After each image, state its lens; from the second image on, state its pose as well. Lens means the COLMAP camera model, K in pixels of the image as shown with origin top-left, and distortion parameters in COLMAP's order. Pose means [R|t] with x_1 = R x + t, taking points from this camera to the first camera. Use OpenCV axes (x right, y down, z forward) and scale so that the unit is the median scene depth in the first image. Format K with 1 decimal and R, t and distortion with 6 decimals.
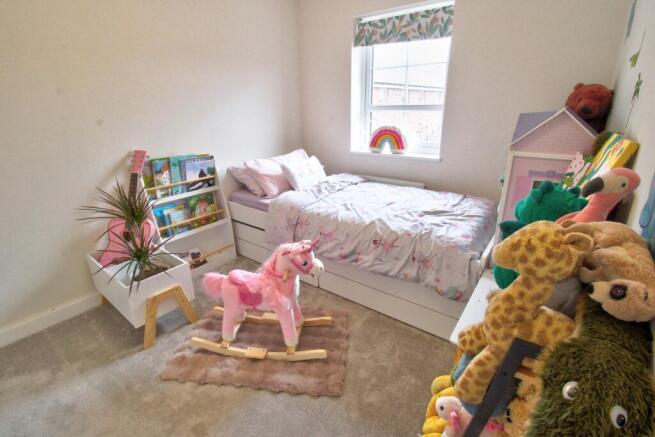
lens RADIAL K [[303.9, 0, 328.8], [0, 303.9, 218.6], [0, 0, 1]] dist [0.001022, -0.011401]
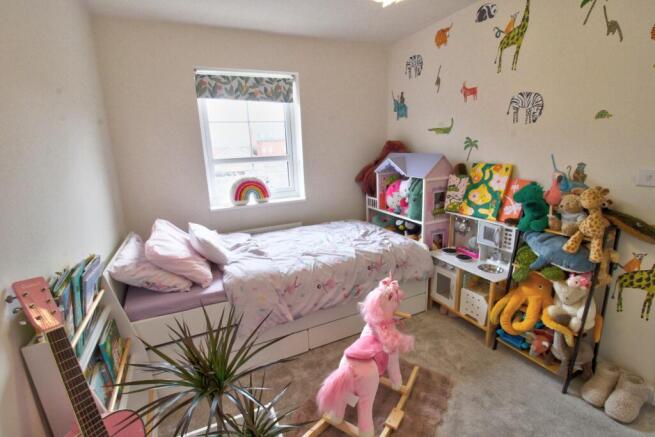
lens RADIAL K [[303.9, 0, 328.1], [0, 303.9, 217.8], [0, 0, 1]] dist [0.001022, -0.011401]
pose [[0.467941, -0.202619, 0.860219, -0.629082], [0.338065, 0.940371, 0.037599, -0.143178], [-0.816544, 0.273216, 0.508536, 0.348094]]
